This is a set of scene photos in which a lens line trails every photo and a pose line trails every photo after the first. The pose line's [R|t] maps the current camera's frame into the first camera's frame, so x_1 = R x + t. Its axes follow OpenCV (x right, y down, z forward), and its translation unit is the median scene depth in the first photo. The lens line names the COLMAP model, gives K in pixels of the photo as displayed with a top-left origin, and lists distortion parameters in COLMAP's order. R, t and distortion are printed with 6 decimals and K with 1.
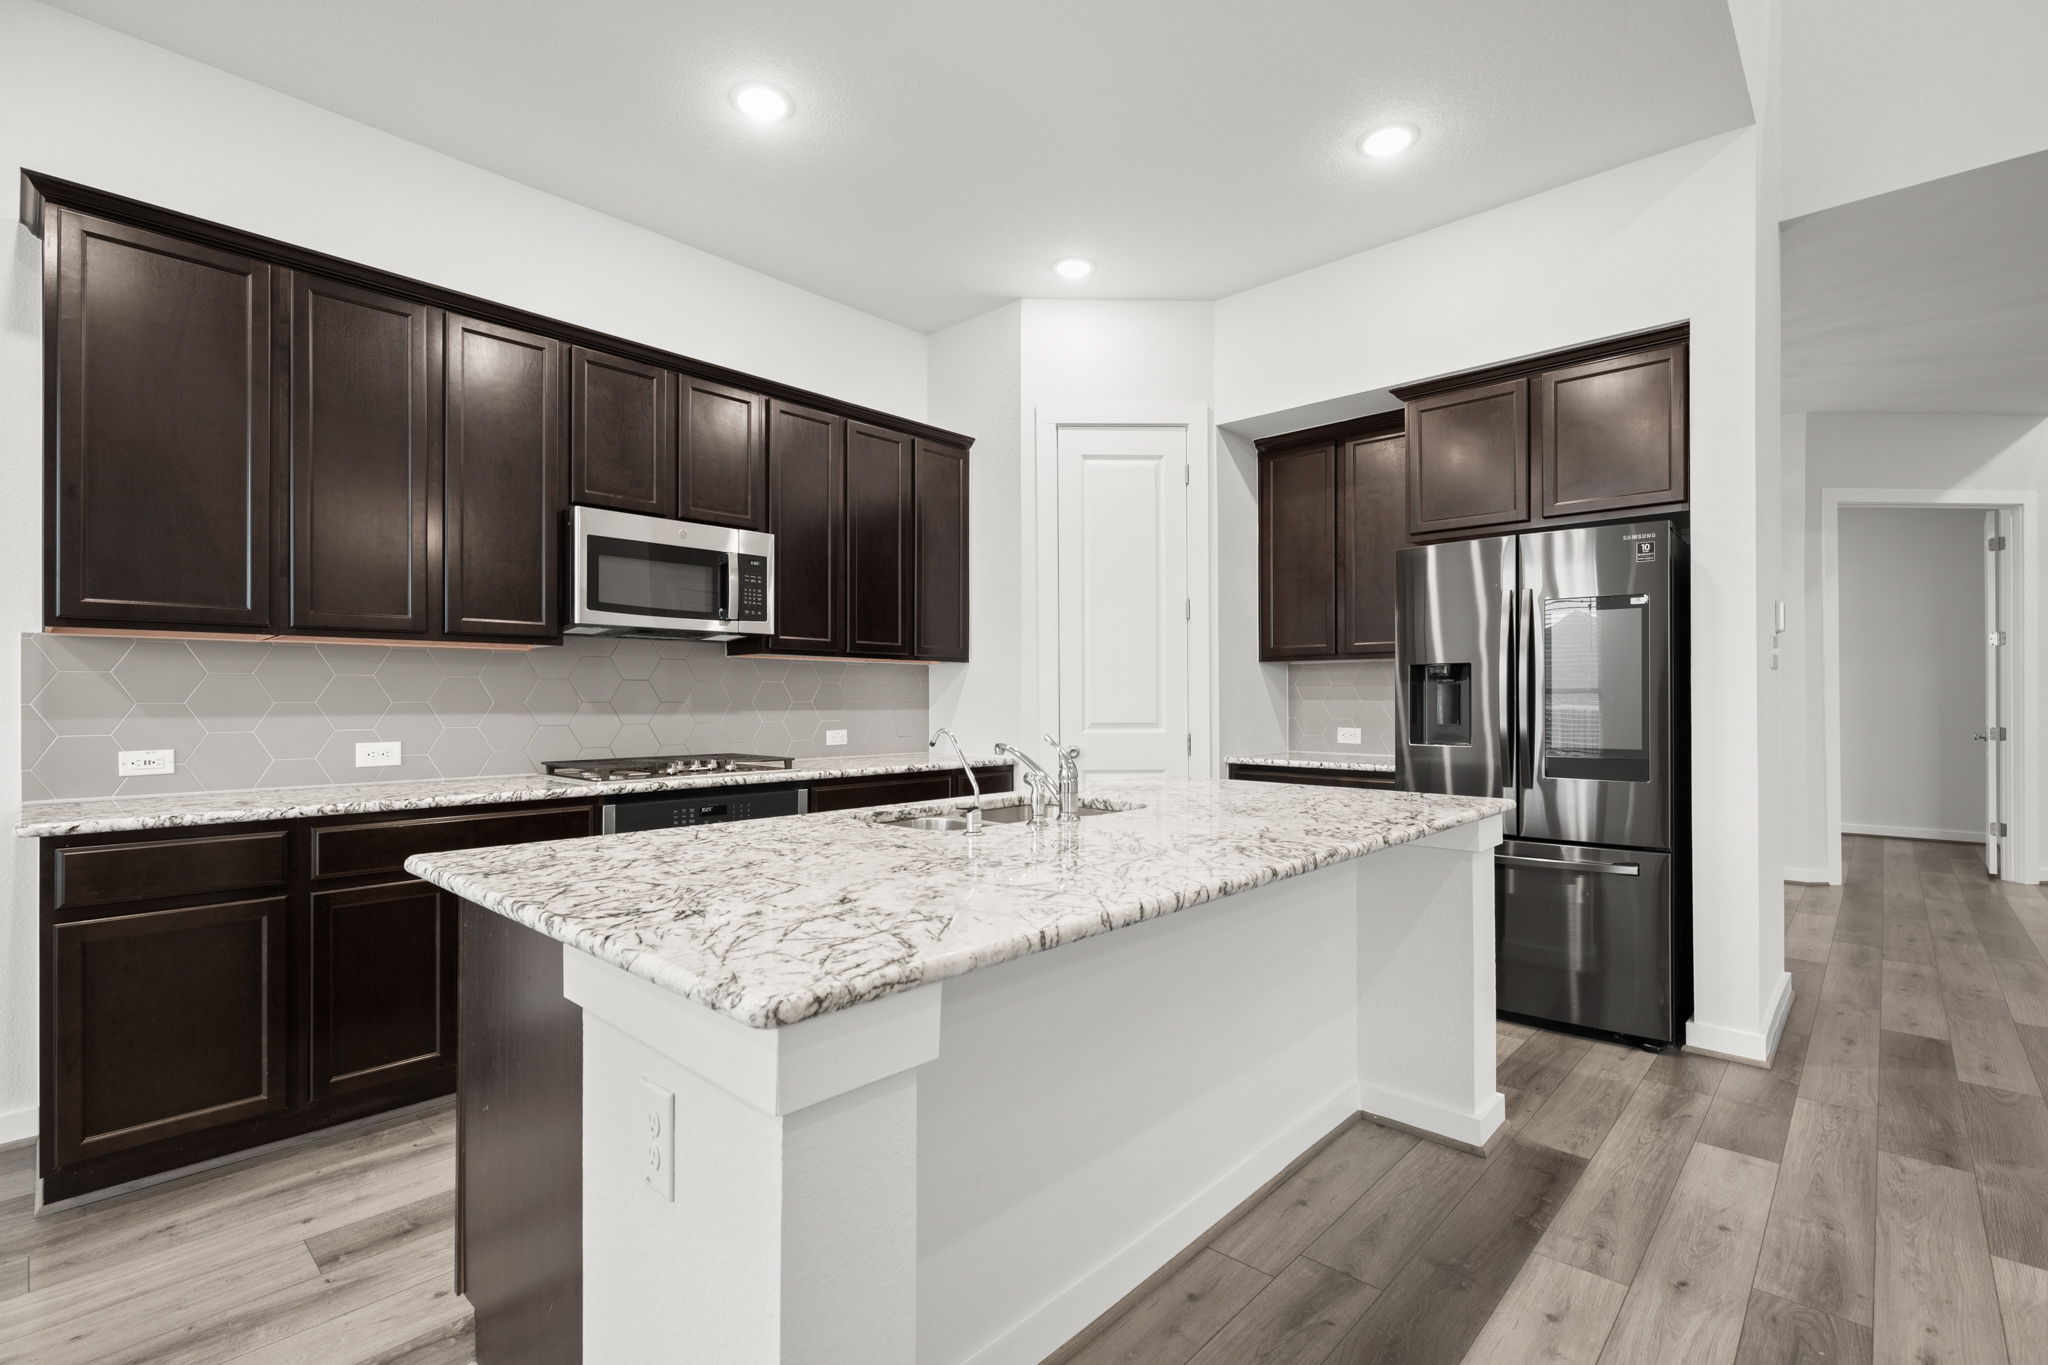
lens RADIAL K [[934.7, 0, 1034.4], [0, 934.7, 692.8], [0, 0, 1]] dist [0.001671, -0.000196]
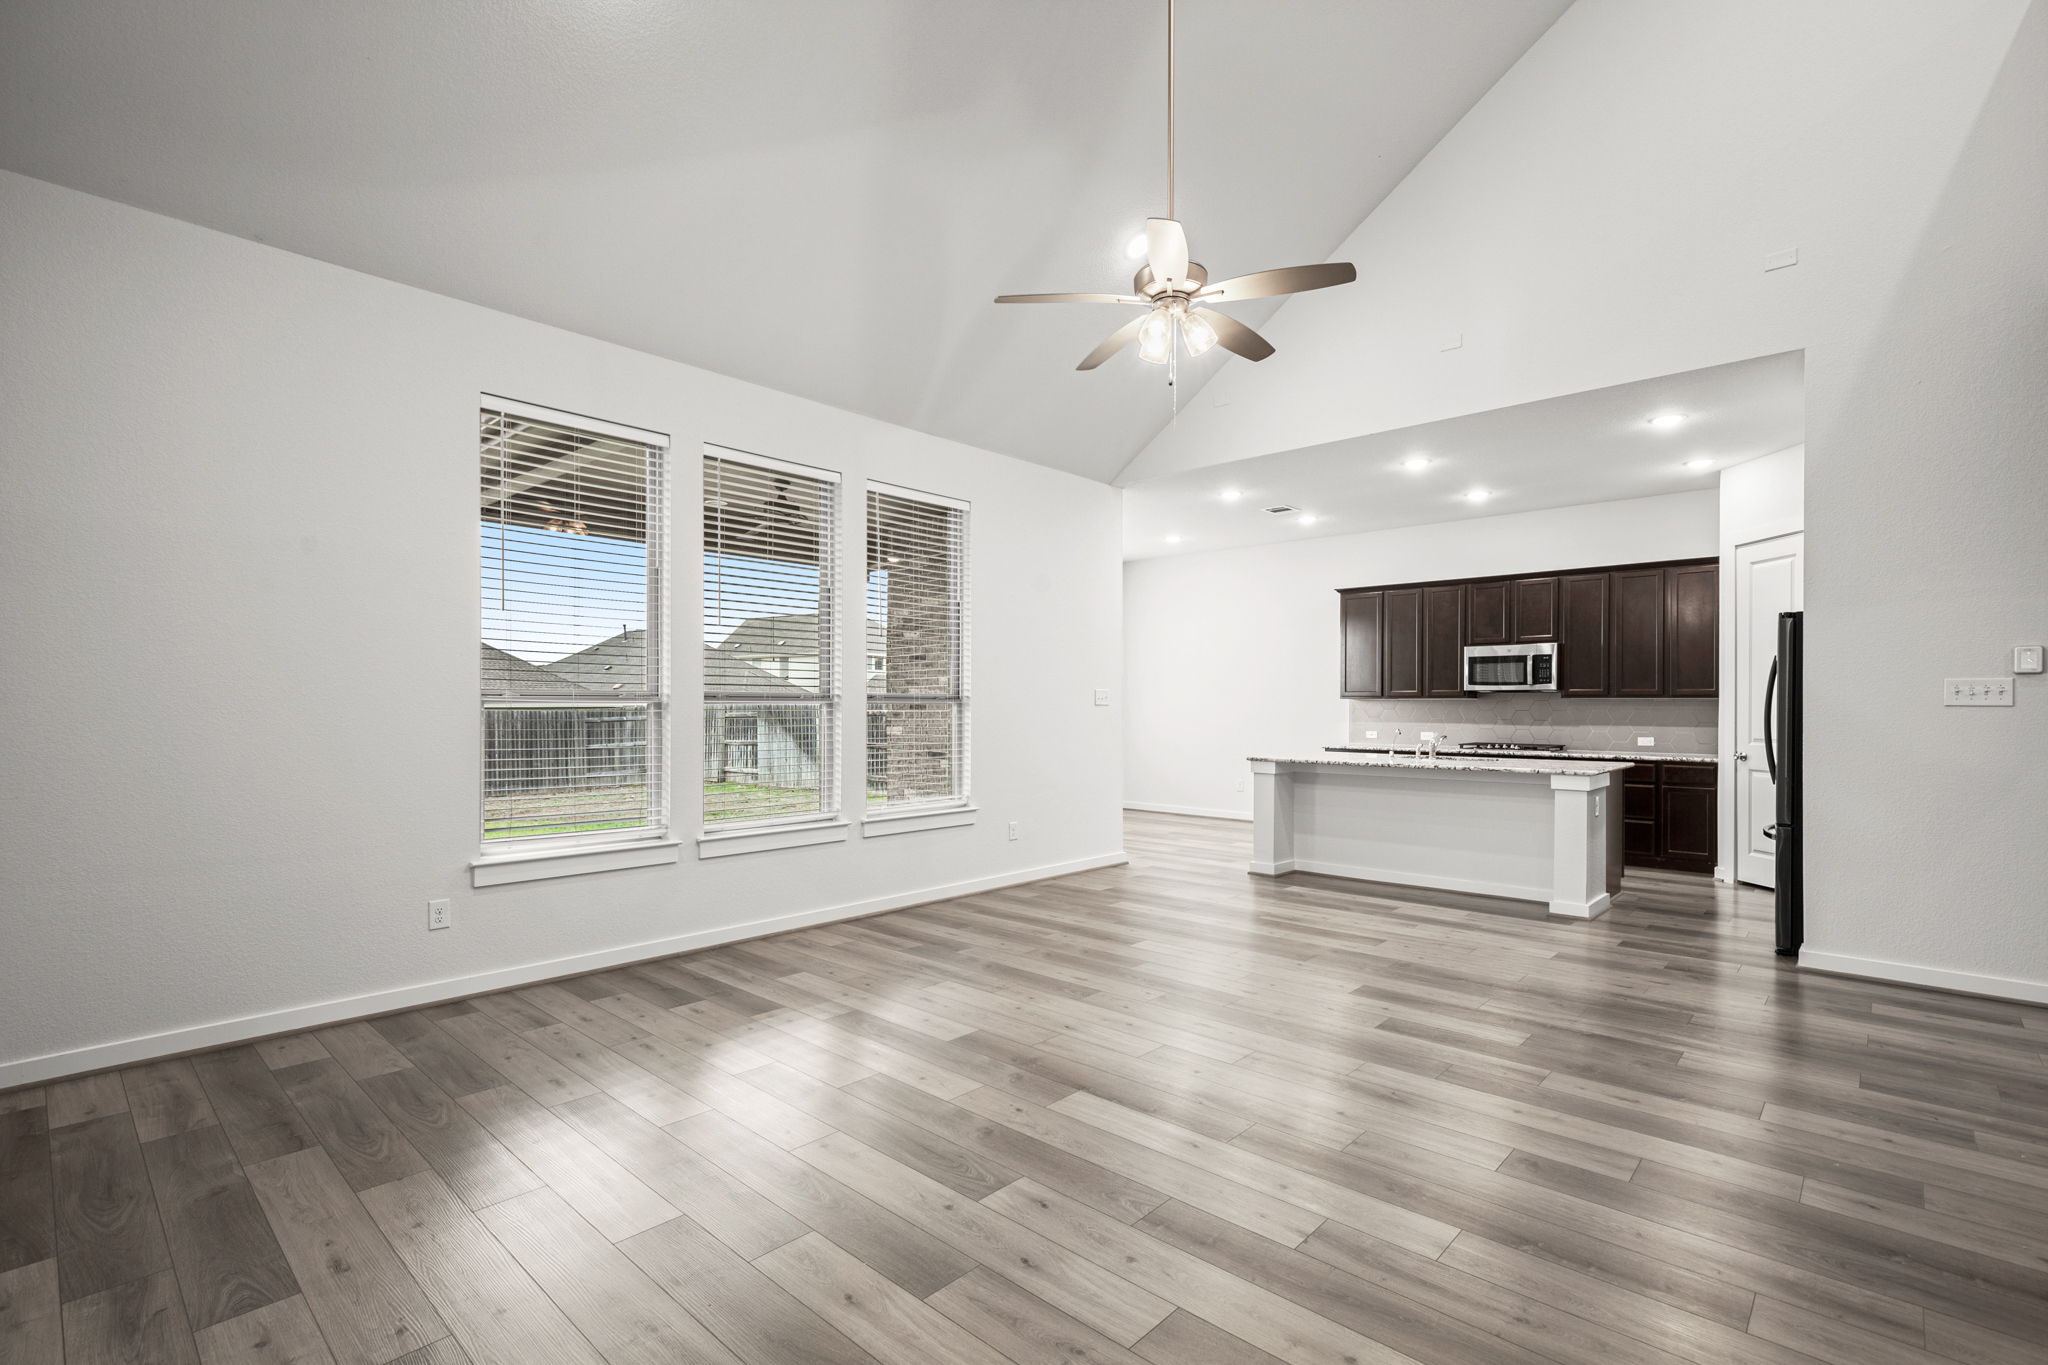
lens RADIAL K [[934.7, 0, 1057.5], [0, 934.7, 703.9], [0, 0, 1]] dist [0.001671, -0.000196]
pose [[0.016621, -0.005468, -0.999847, 1.948391], [0.001085, 0.999985, -0.005450, -0.019907], [0.999861, -0.000994, 0.016627, -0.193775]]
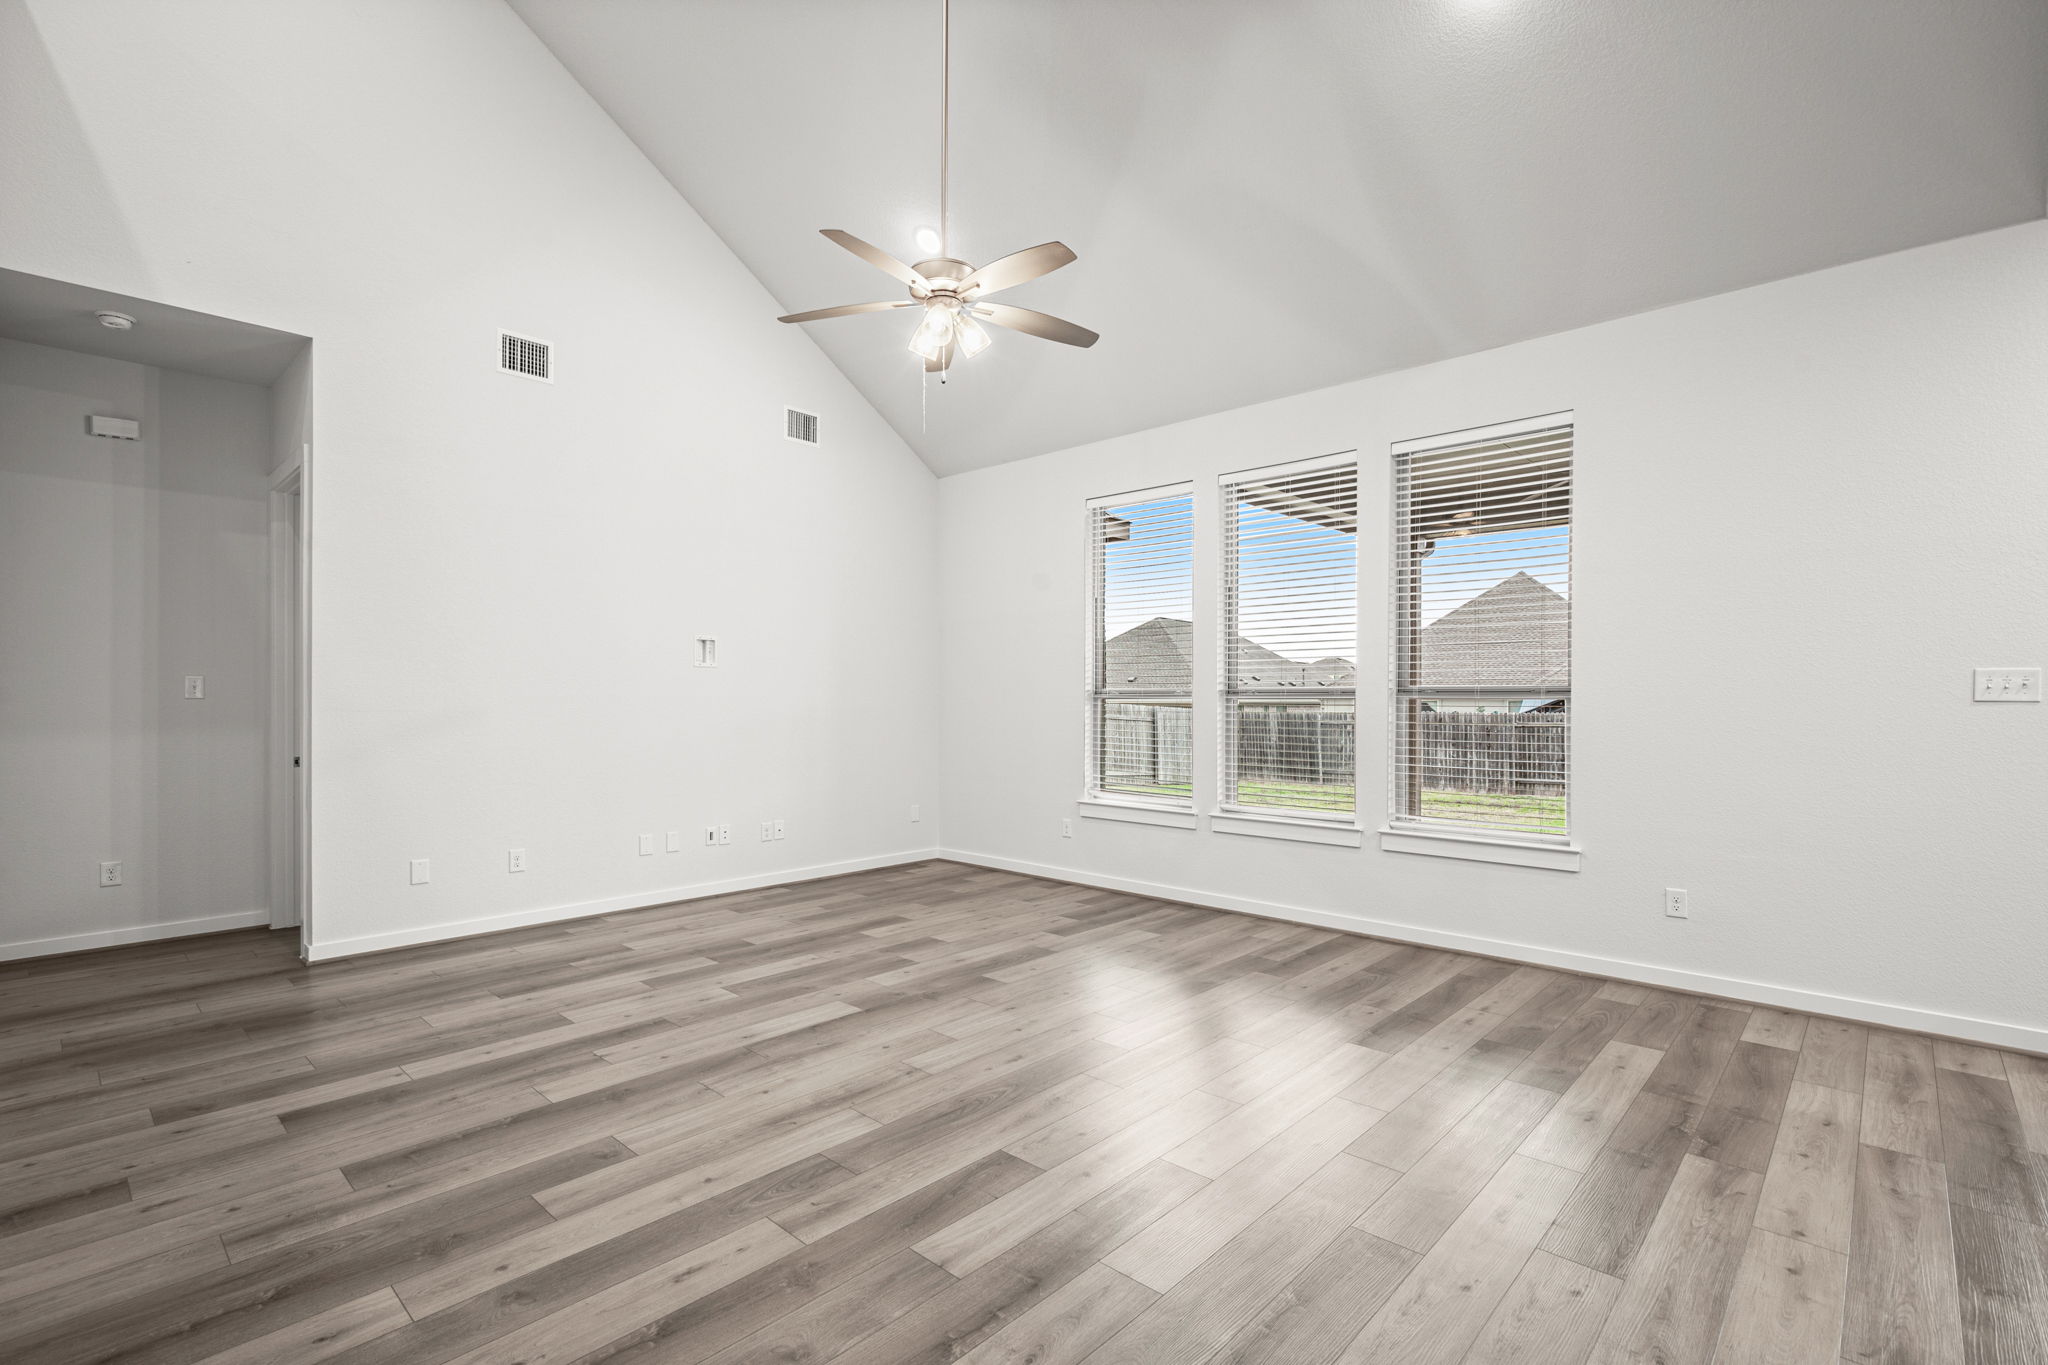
lens RADIAL K [[934.7, 0, 1017.9], [0, 934.7, 726.9], [0, 0, 1]] dist [0.001671, -0.000196]
pose [[-0.999928, -0.003445, 0.011531, 0.880534], [-0.003153, 0.999677, 0.025214, -0.021375], [-0.011614, 0.025176, -0.999616, 0.922390]]
